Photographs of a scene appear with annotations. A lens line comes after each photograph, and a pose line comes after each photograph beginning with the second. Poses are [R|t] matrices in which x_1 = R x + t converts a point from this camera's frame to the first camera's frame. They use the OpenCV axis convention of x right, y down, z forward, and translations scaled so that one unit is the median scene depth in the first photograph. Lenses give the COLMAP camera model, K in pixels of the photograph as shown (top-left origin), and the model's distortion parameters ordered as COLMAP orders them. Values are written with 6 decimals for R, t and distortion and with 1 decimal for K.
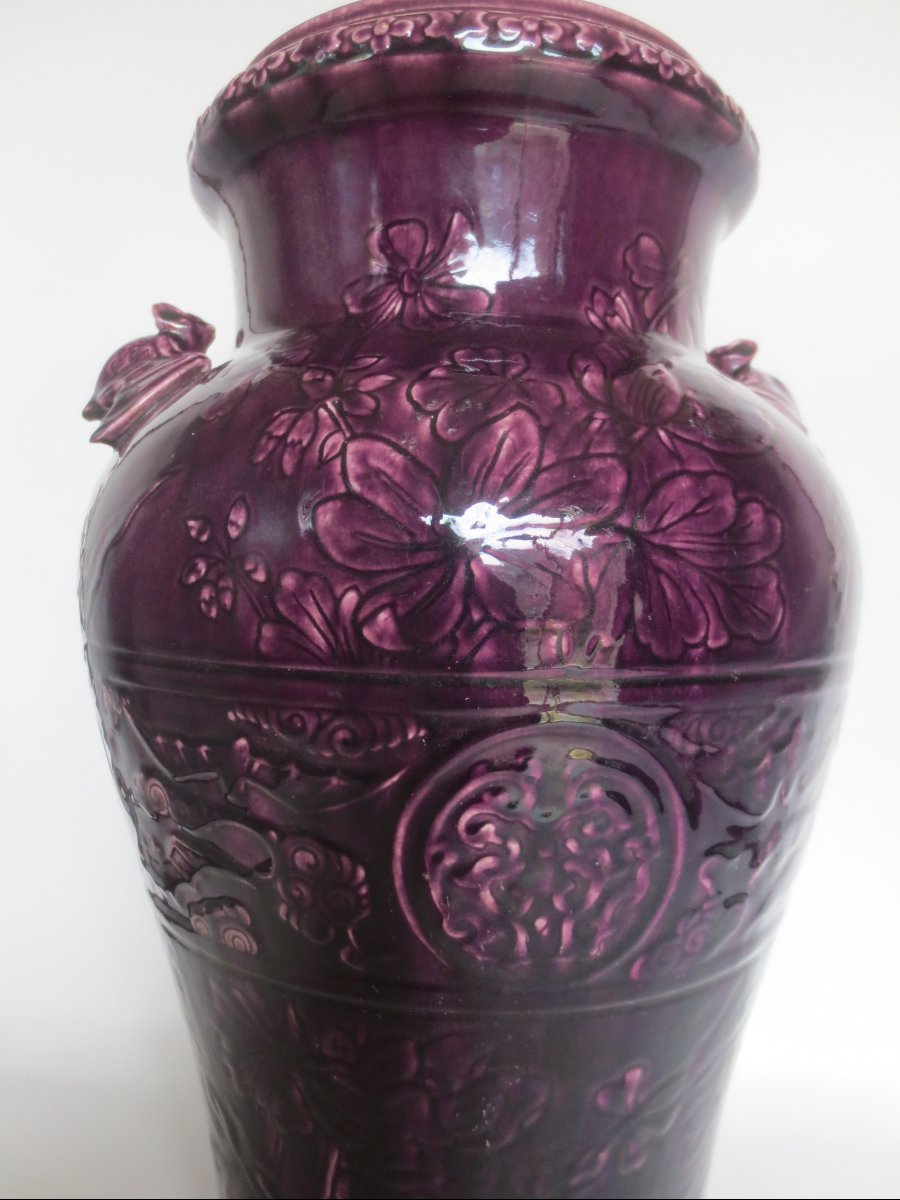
lens RADIAL K [[871.0, 0, 443.7], [0, 871.0, 600.8], [0, 0, 1]] dist [0.039670, 0.000469]
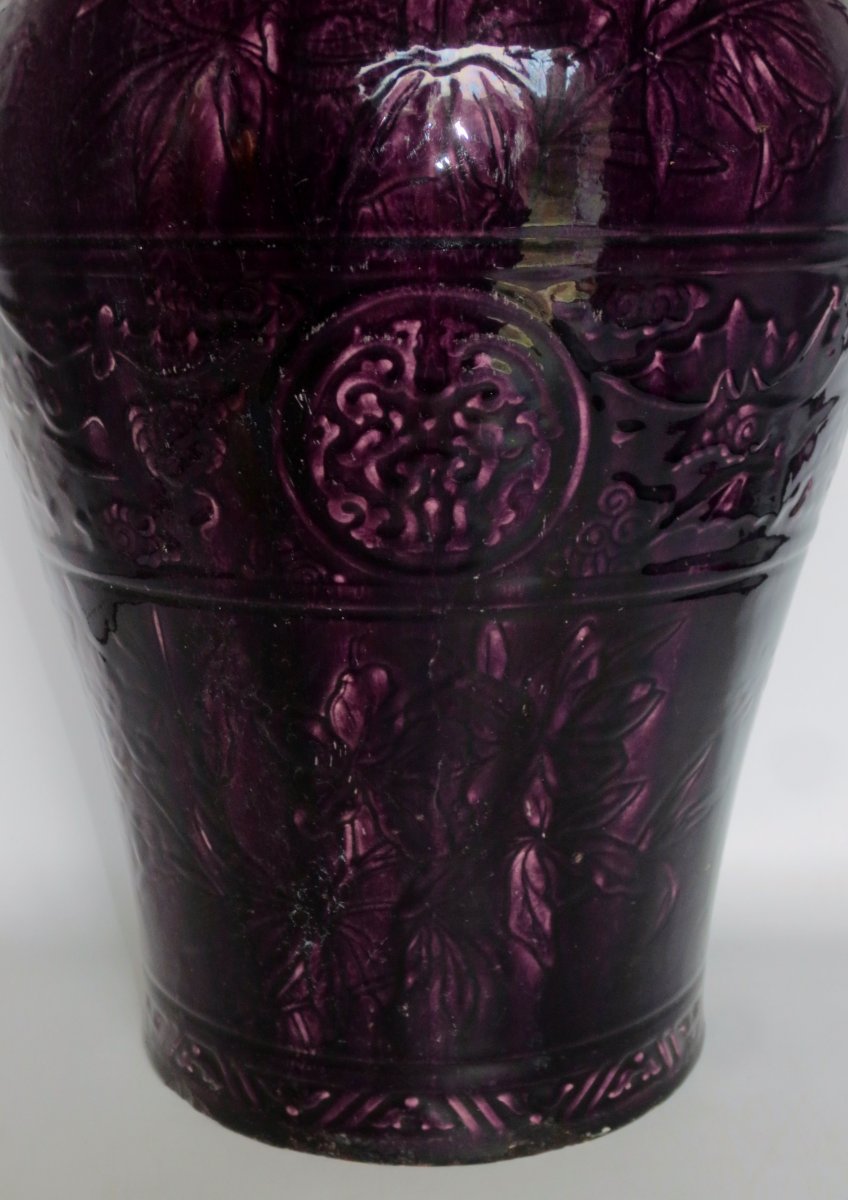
lens RADIAL K [[1816.5, 0, 398.5], [0, 1816.5, 606.3], [0, 0, 1]] dist [-0.074762, 0.000000]
pose [[0.993111, 0.013163, -0.116438, 0.309521], [0.009380, 0.981552, 0.190965, 0.102153], [0.116804, -0.190741, 0.974666, -0.945153]]
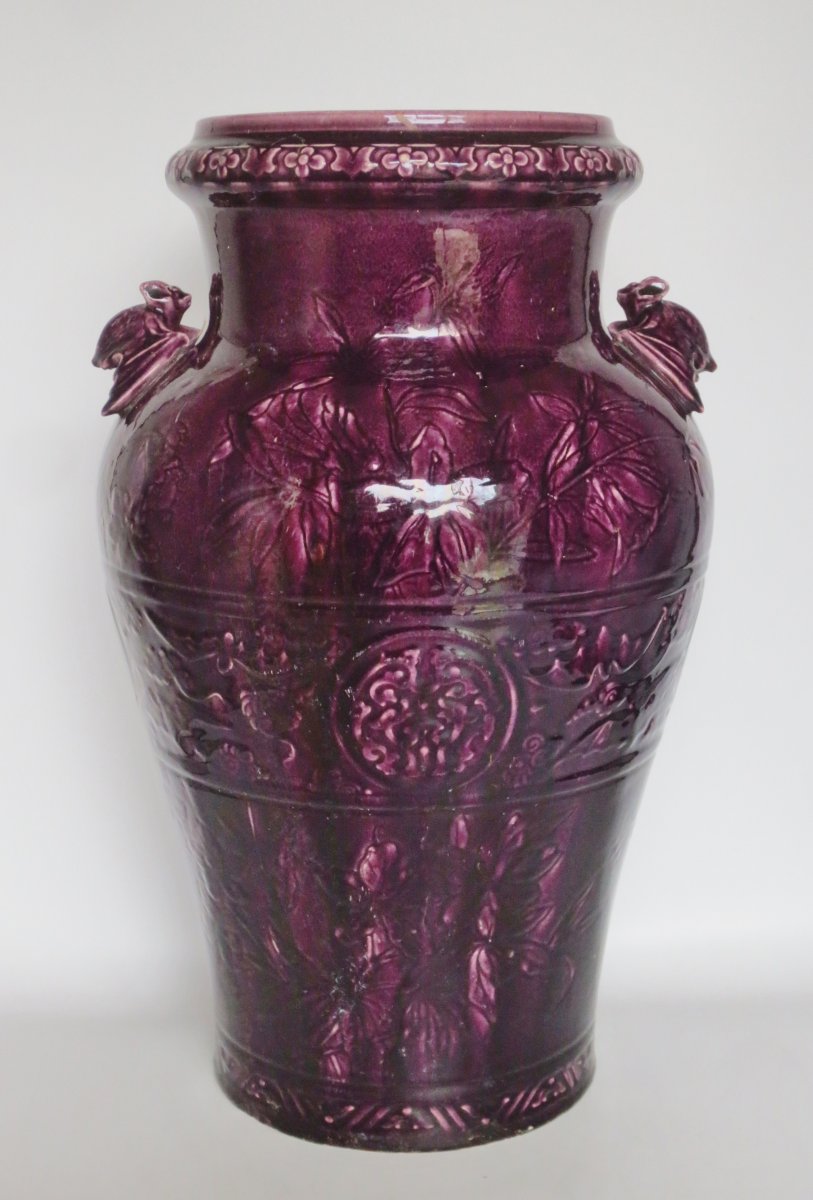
lens RADIAL K [[2067.4, 0, 411.8], [0, 2067.4, 607.8], [0, 0, 1]] dist [-0.070451, 0.000000]
pose [[0.998427, 0.003705, -0.055944, 0.302254], [0.006671, 0.982876, 0.184148, -0.590807], [0.055668, -0.184231, 0.981305, -2.689317]]
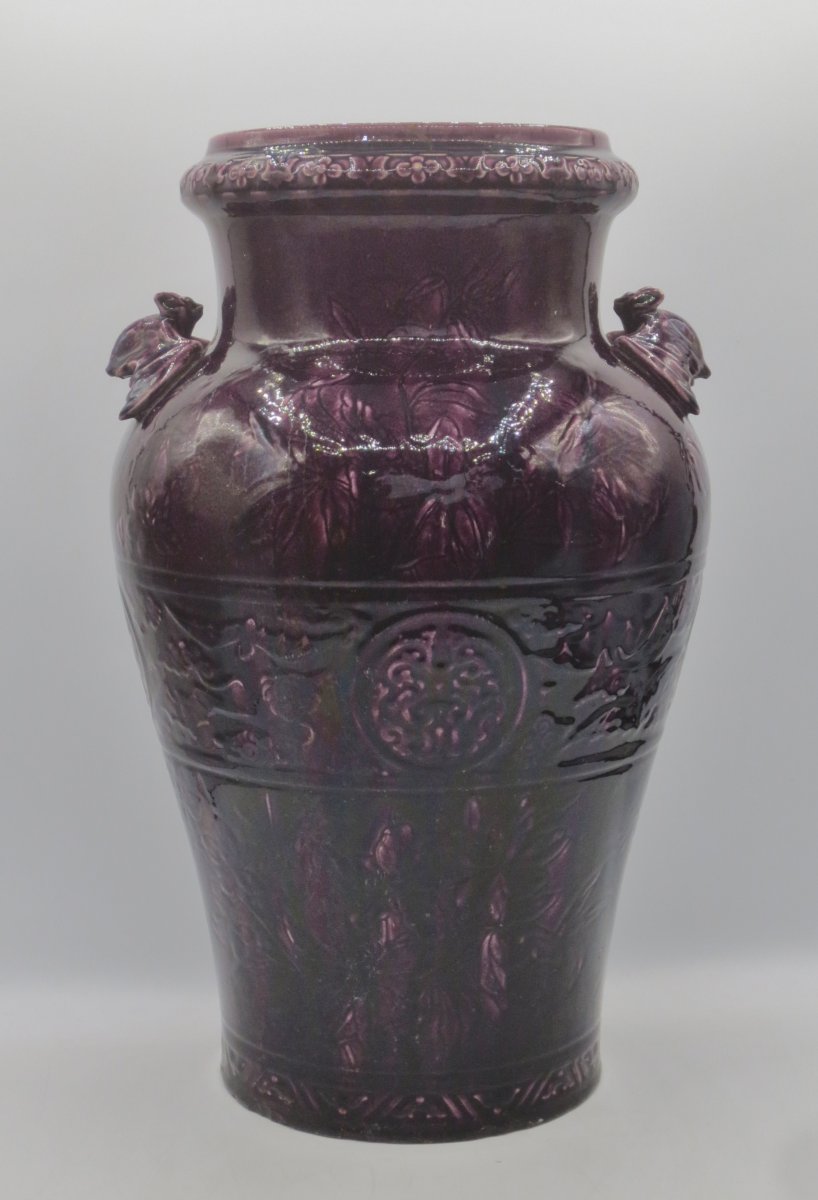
lens RADIAL K [[2350.4, 0, 400.5], [0, 2350.4, 597.6], [0, 0, 1]] dist [-0.040643, 0.000000]
pose [[0.999536, -0.007296, -0.029557, 0.173032], [0.010816, 0.992627, 0.120723, -0.428206], [0.028458, -0.120987, 0.992246, -3.441587]]
